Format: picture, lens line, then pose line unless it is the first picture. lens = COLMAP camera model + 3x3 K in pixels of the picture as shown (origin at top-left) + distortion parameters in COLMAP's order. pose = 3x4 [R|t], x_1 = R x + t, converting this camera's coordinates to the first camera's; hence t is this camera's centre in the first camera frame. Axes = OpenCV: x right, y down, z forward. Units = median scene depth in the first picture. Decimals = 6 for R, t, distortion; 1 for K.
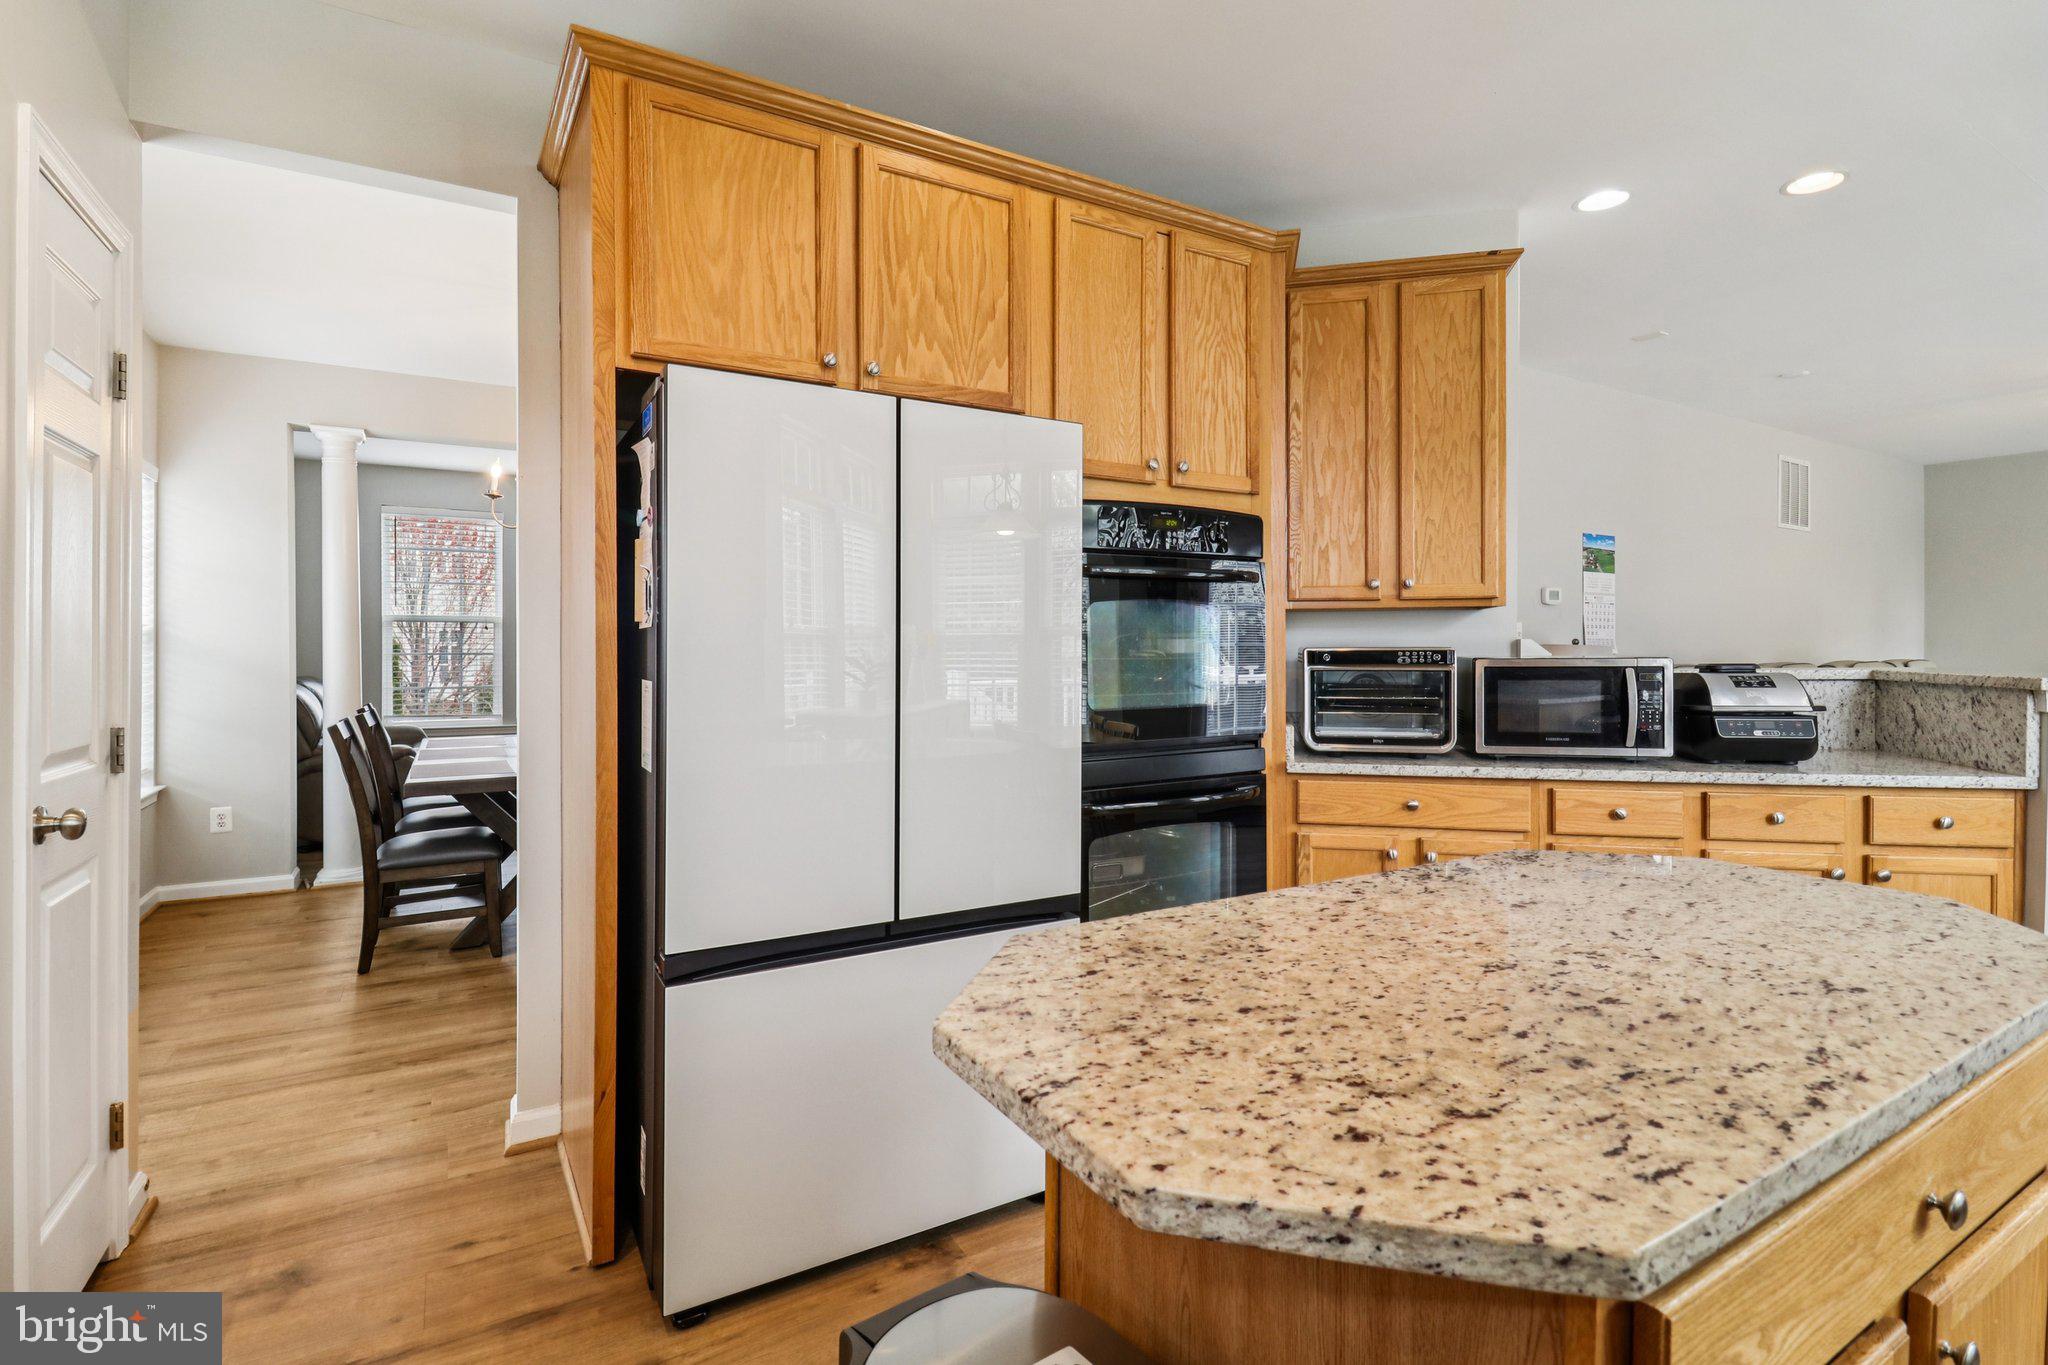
lens RADIAL K [[959.3, 0, 1016.9], [0, 959.3, 657.0], [0, 0, 1]] dist [-0.002524, -0.010733]
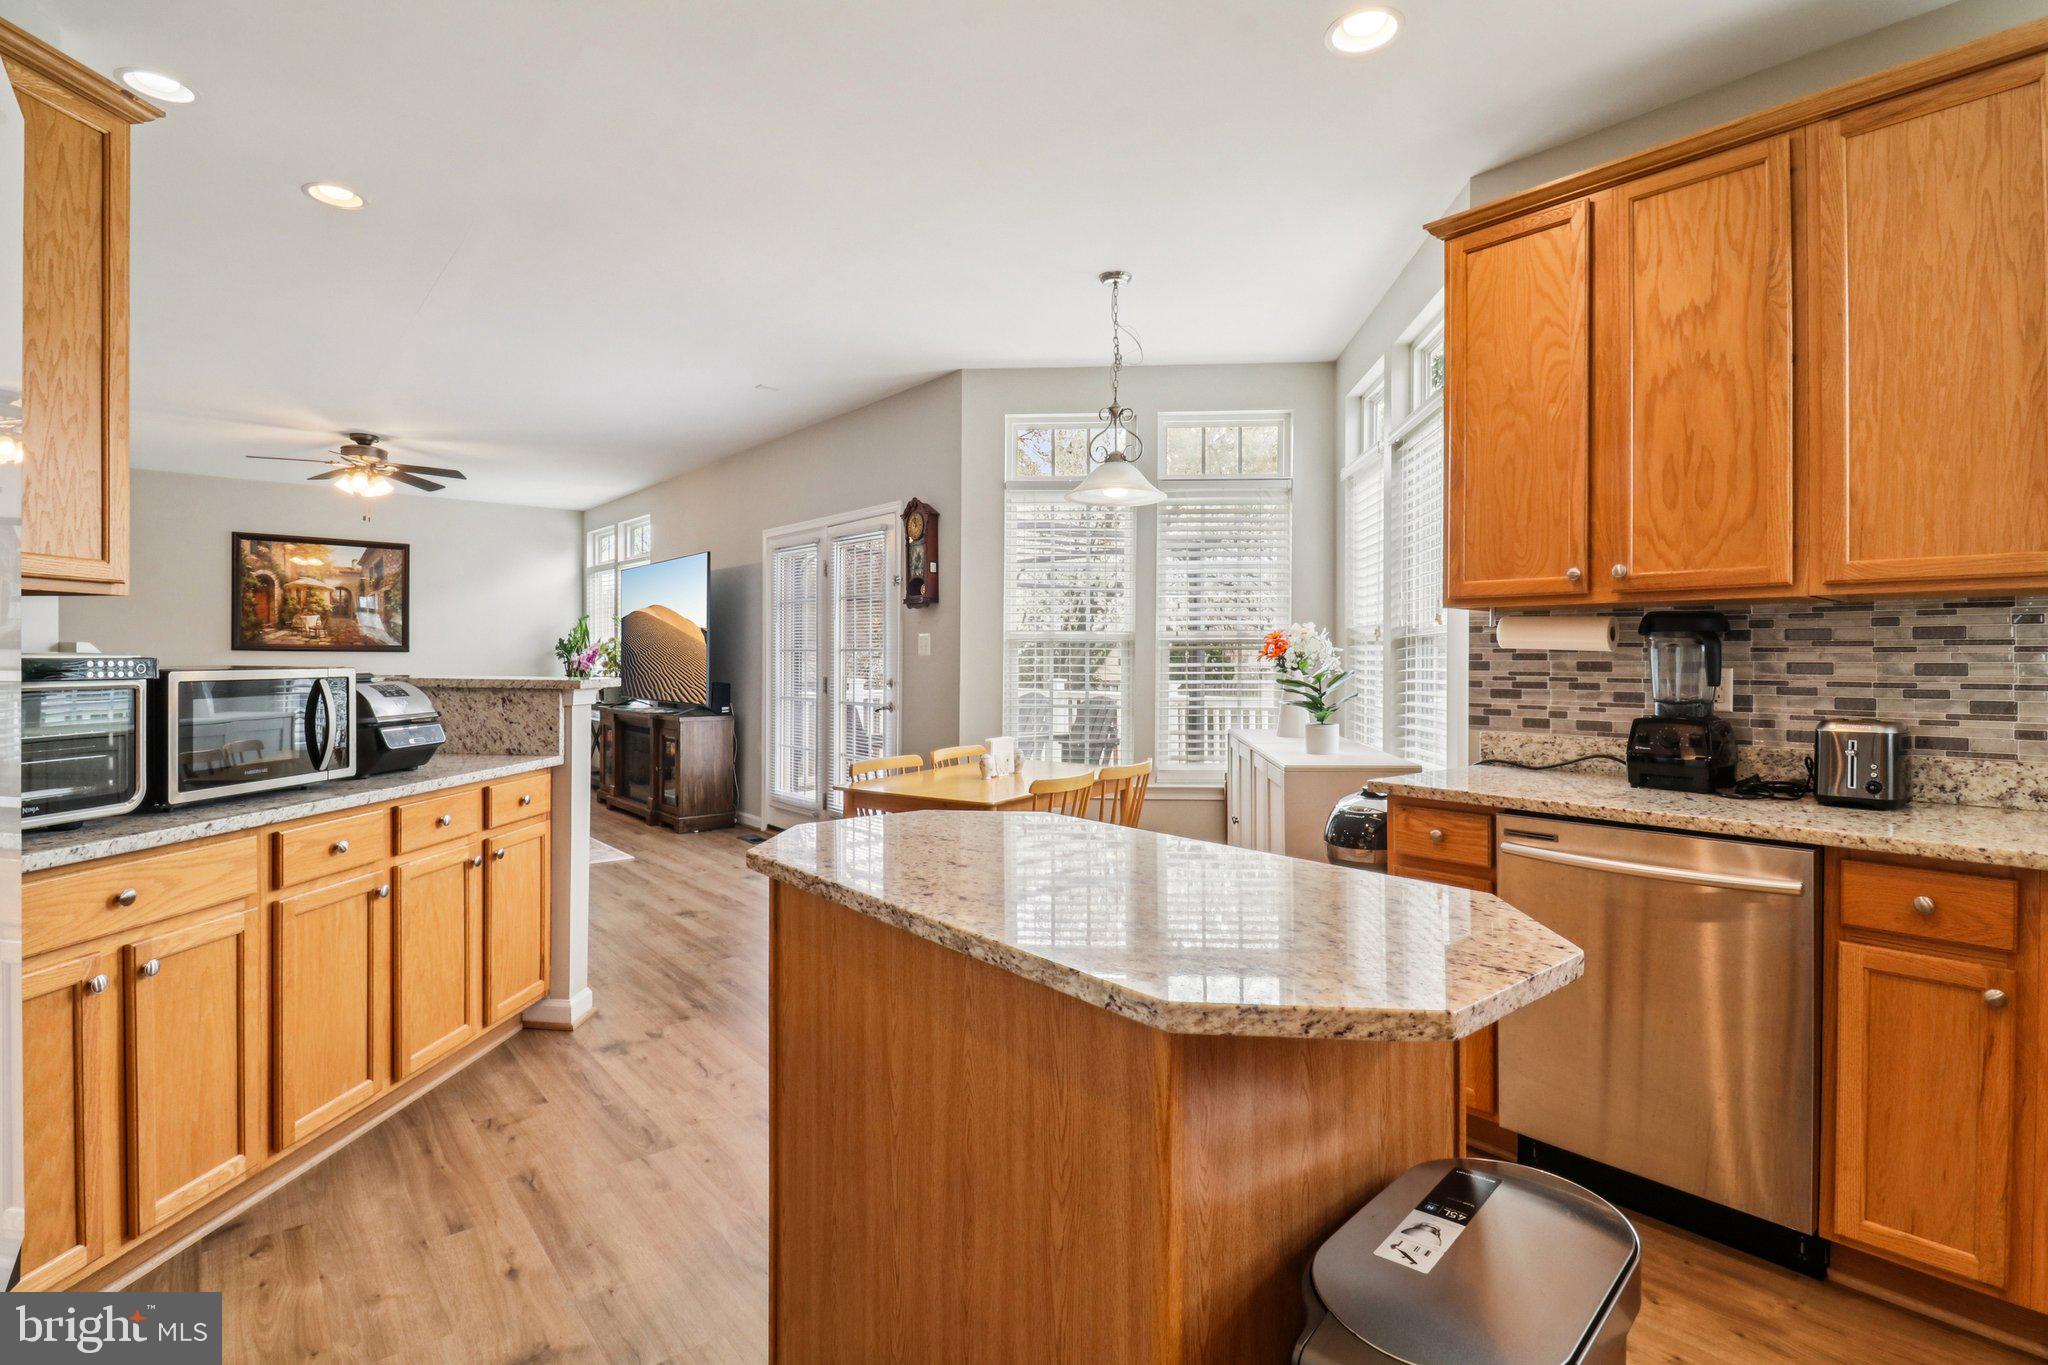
lens RADIAL K [[959.3, 0, 1025.7], [0, 959.3, 659.7], [0, 0, 1]] dist [-0.002524, -0.010733]
pose [[-0.170728, 0.002886, 0.985314, -0.329798], [0.005824, 0.999981, -0.001920, -0.001128], [-0.985301, 0.005411, -0.170742, 0.522800]]
